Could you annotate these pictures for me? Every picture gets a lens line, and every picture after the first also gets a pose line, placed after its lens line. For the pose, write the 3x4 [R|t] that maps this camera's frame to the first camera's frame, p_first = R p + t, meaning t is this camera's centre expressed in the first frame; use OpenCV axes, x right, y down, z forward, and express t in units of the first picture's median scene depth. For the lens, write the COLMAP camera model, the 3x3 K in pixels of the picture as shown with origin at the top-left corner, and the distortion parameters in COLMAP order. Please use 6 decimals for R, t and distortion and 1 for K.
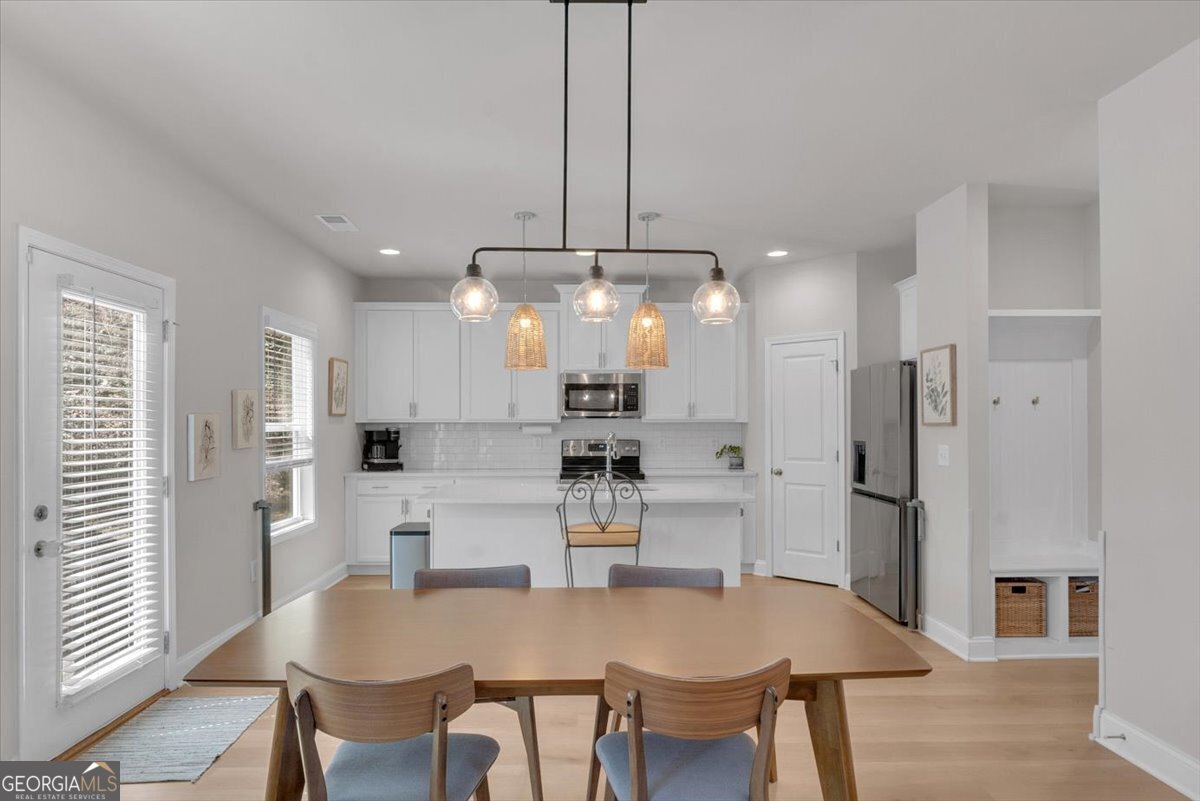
lens RADIAL K [[737.3, 0, 594.7], [0, 737.3, 424.7], [0, 0, 1]] dist [-0.001498, 0.002155]
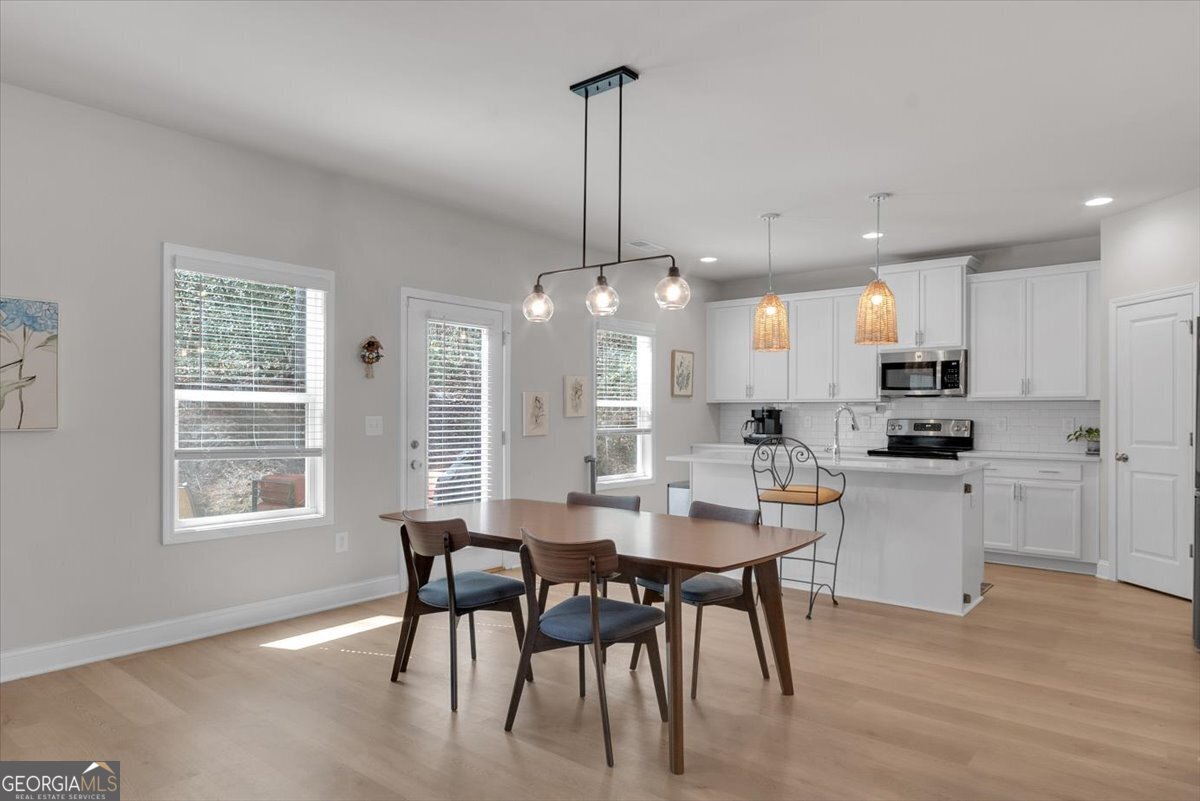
lens RADIAL K [[737.3, 0, 594.7], [0, 737.3, 424.7], [0, 0, 1]] dist [-0.001498, 0.002155]
pose [[0.756458, 0.014494, -0.653882, 0.386701], [-0.007681, 0.999882, 0.013278, 0.022236], [0.653997, -0.005022, 0.756480, -0.038836]]
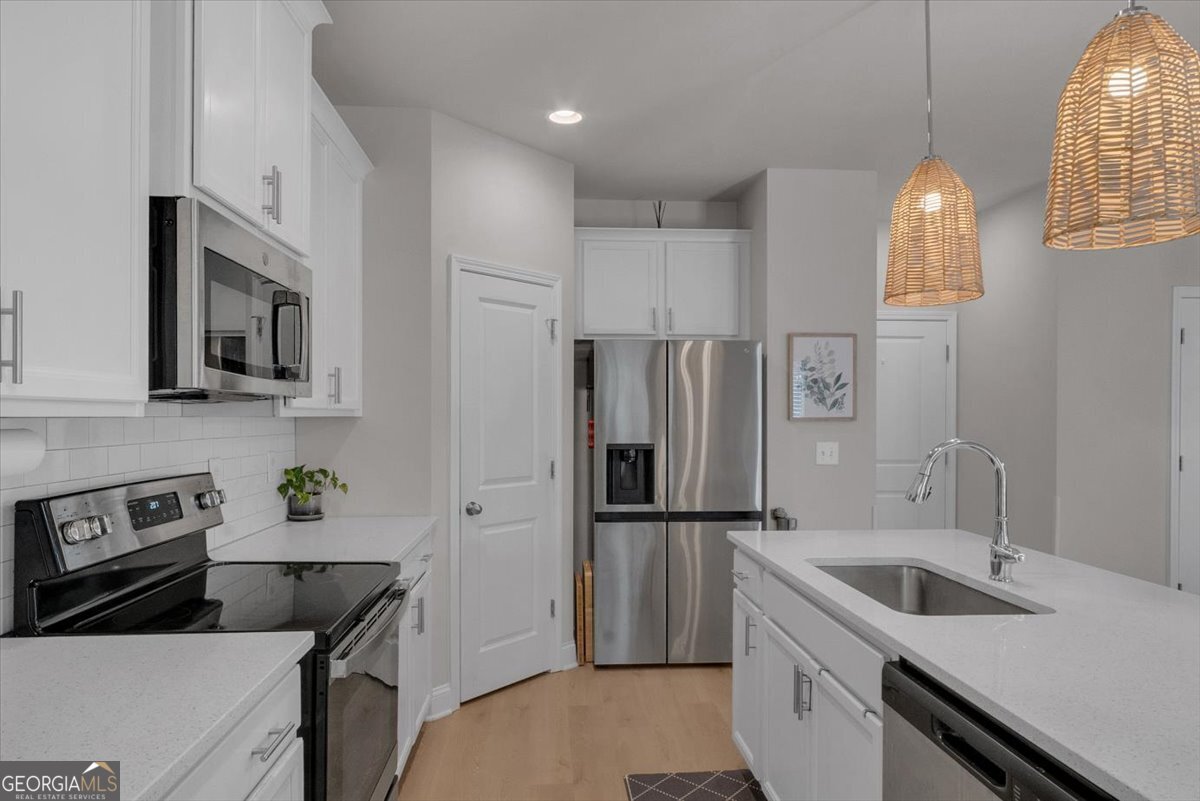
lens RADIAL K [[731.3, 0, 600.0], [0, 731.3, 400.5], [0, 0, 1]] dist [-0.000061, 0.001622]
pose [[-0.032191, 0.025078, 0.999167, -0.331632], [0.002392, 0.999684, -0.025014, -0.001444], [-0.999479, 0.001585, -0.032241, 1.042033]]
